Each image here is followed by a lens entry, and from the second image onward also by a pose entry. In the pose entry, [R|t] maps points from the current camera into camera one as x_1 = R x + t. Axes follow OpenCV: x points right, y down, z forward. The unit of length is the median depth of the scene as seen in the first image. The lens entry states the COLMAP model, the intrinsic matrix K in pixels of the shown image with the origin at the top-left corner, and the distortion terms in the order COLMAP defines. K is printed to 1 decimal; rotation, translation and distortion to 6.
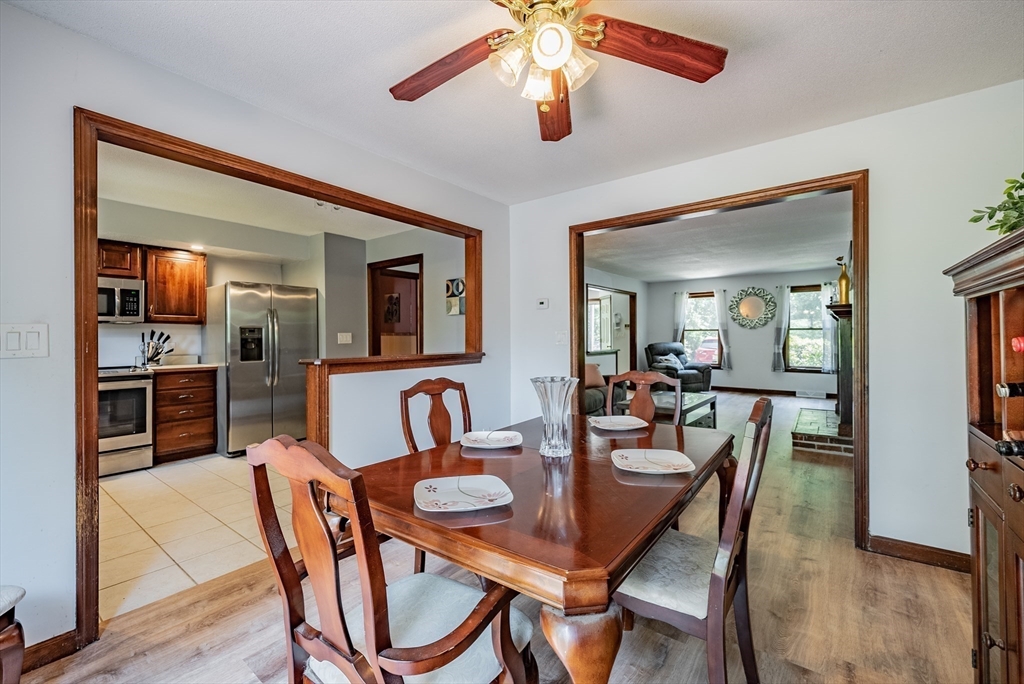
lens RADIAL K [[422.6, 0, 511.2], [0, 422.6, 334.2], [0, 0, 1]] dist [0.012470, -0.000121]
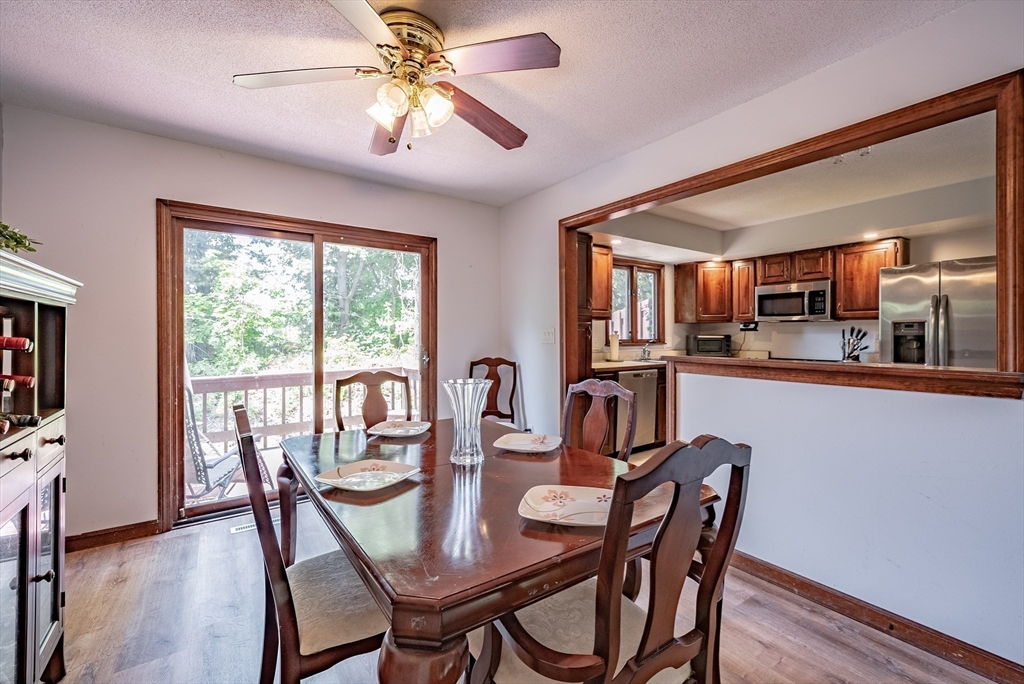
lens RADIAL K [[448.1, 0, 527.3], [0, 448.1, 338.7], [0, 0, 1]] dist [-0.001647, -0.000345]
pose [[-0.270734, 0.012838, -0.962569, 0.397025], [0.007421, 0.999909, 0.011249, 0.001083], [0.962626, -0.004098, -0.270805, 0.548784]]
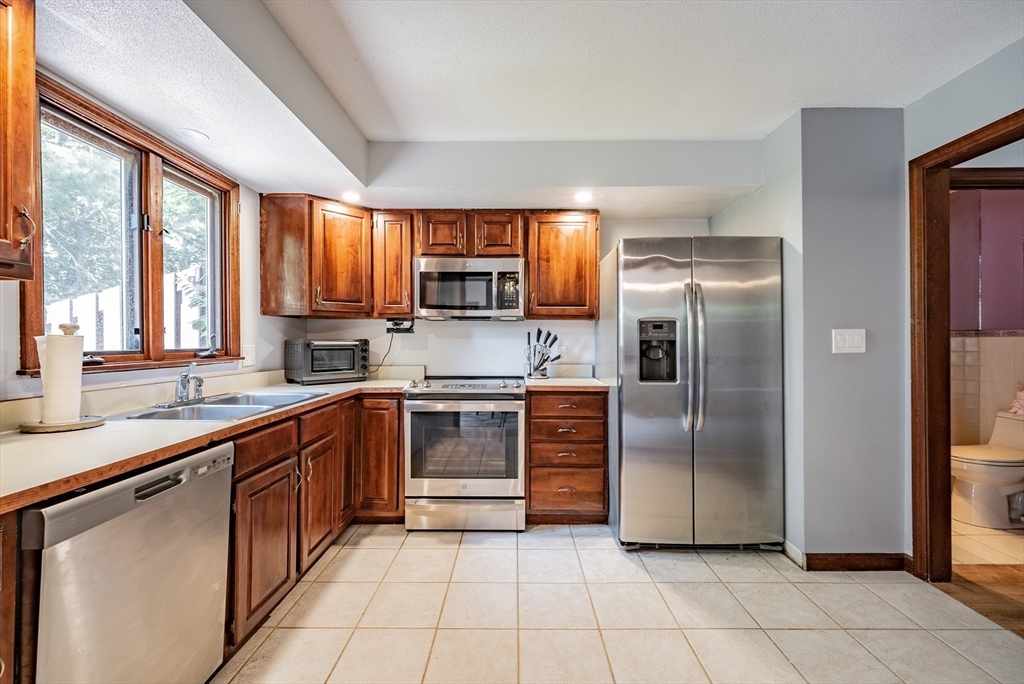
lens RADIAL K [[421.6, 0, 509.4], [0, 421.6, 341.8], [0, 0, 1]] dist [-0.001158, -0.000391]
pose [[0.596176, 0.007172, -0.802821, -0.296155], [0.000306, 0.999958, 0.009160, 0.006541], [0.802853, -0.005706, 0.596149, 0.535112]]
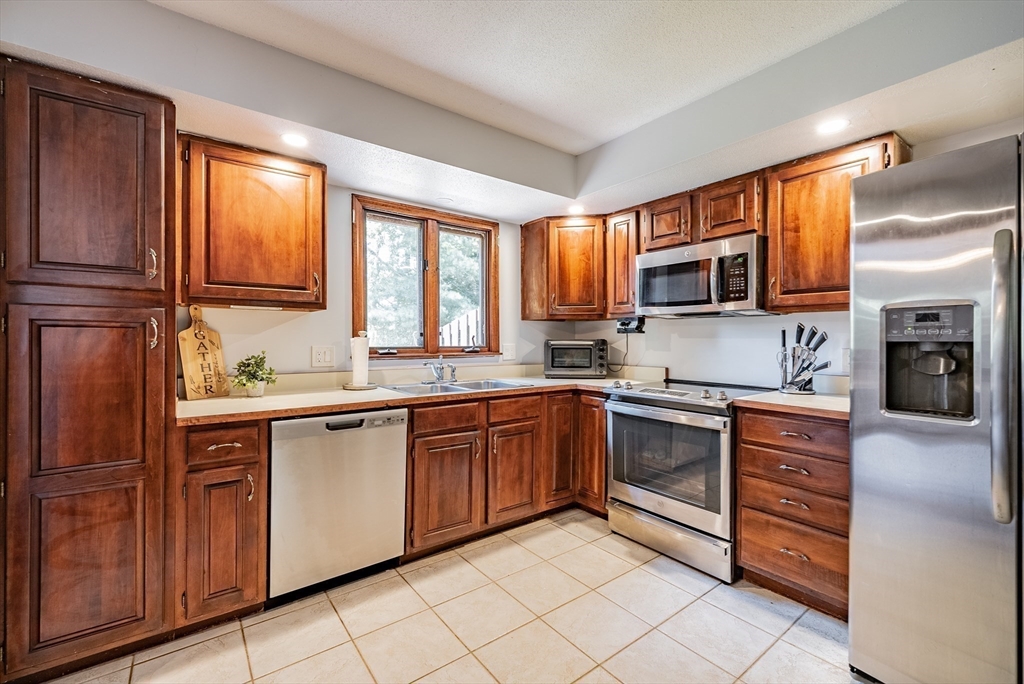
lens RADIAL K [[426.5, 0, 526.5], [0, 426.5, 340.5], [0, 0, 1]] dist [-0.001027, -0.000415]
pose [[-0.258181, 0.006899, -0.966072, -0.246757], [0.003878, 0.999974, 0.006105, 0.005666], [0.966089, -0.002170, -0.258201, 0.816904]]
